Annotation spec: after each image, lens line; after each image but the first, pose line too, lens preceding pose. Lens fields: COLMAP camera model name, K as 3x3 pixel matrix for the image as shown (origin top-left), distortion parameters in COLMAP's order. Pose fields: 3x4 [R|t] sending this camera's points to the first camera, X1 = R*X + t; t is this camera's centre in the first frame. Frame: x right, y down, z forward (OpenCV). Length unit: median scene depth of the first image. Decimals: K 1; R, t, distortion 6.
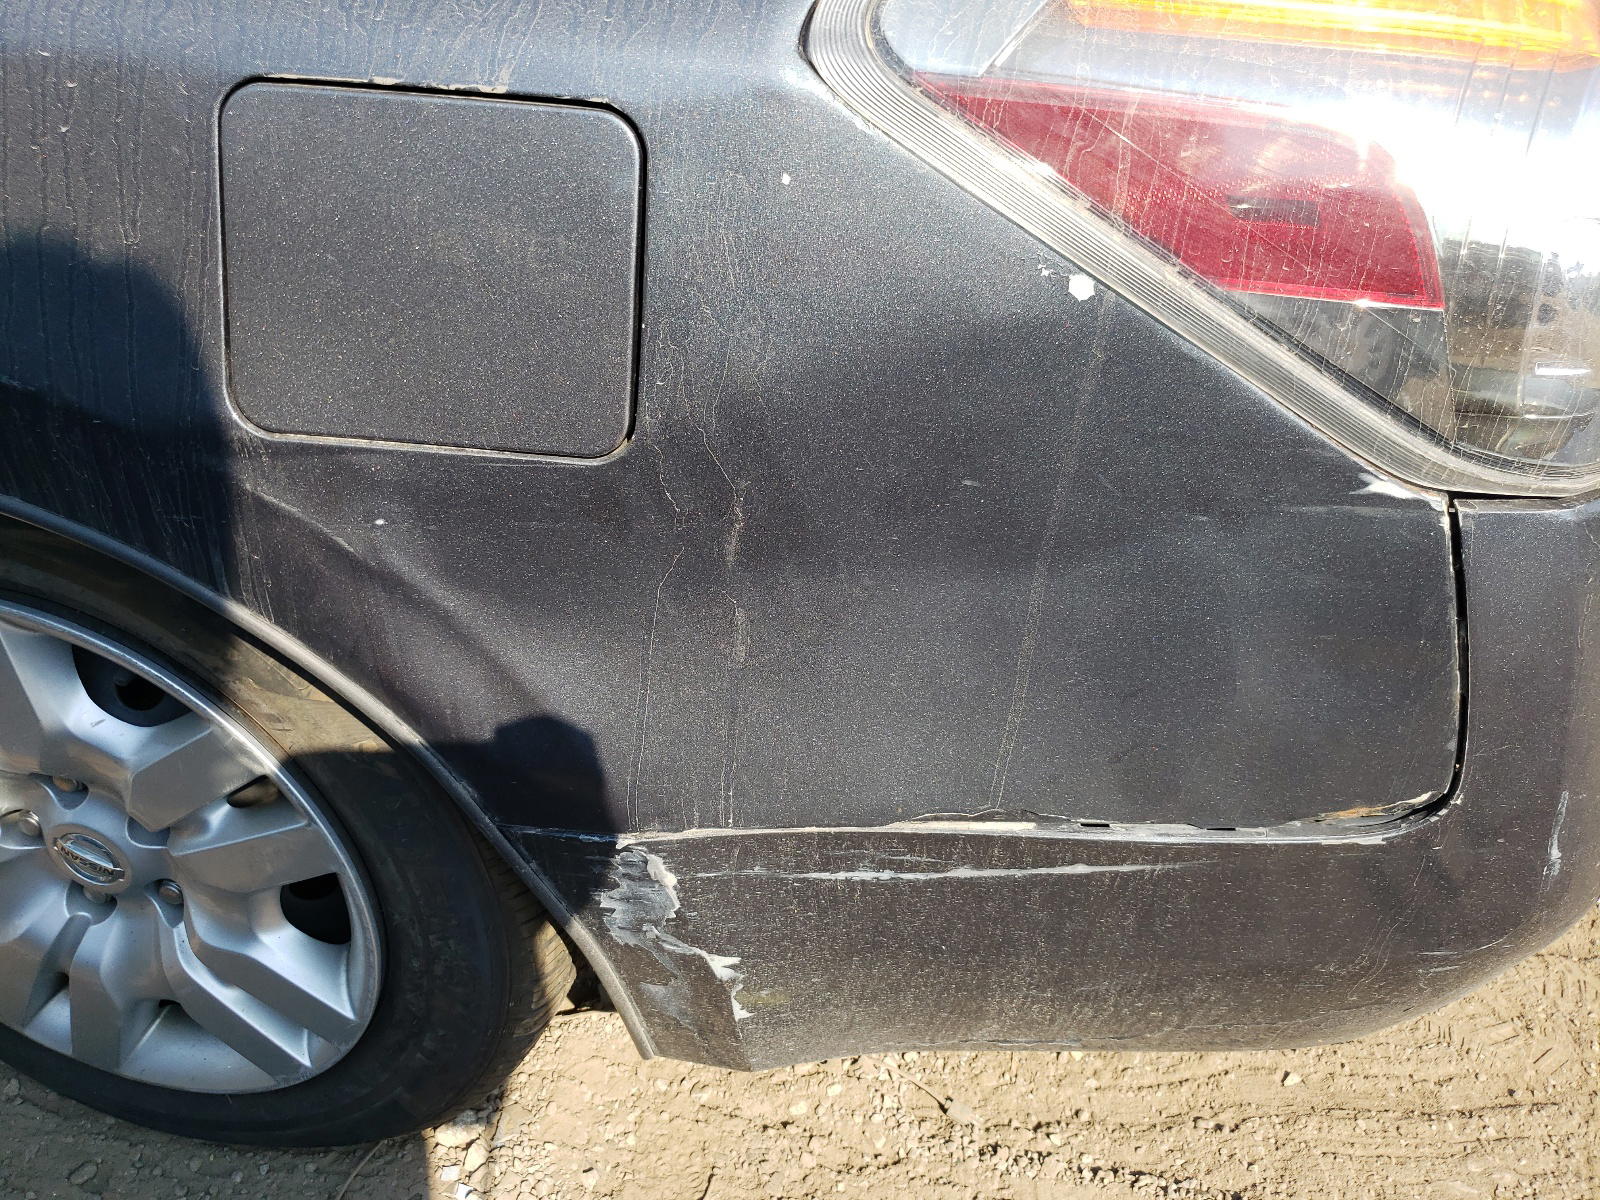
lens RADIAL K [[1301.0, 0, 800.0], [0, 1301.0, 600.0], [0, 0, 1]] dist [0.000062, 0.001490]
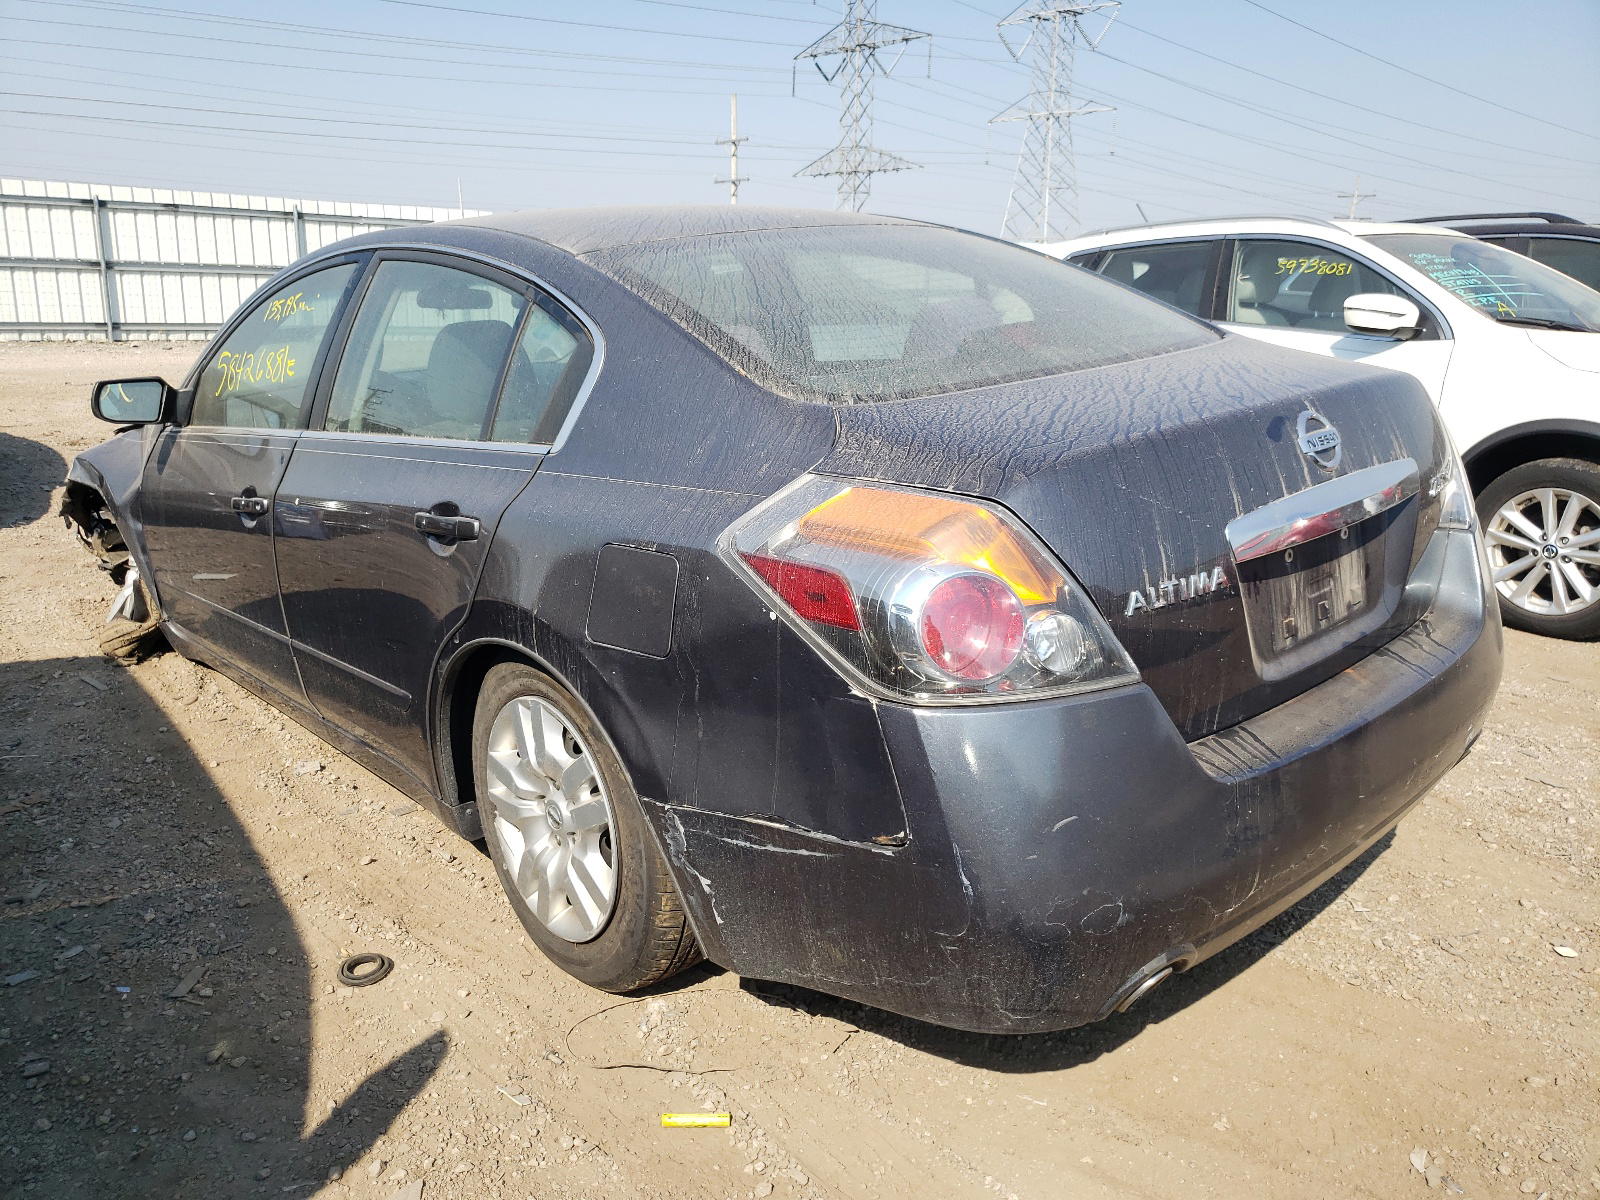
lens RADIAL K [[1301.0, 0, 800.0], [0, 1301.0, 600.0], [0, 0, 1]] dist [0.000062, 0.001490]
pose [[0.806816, 0.078481, -0.585567, 1.618074], [-0.274479, 0.927472, -0.253882, 0.391722], [0.523172, 0.365562, 0.769841, -1.085632]]
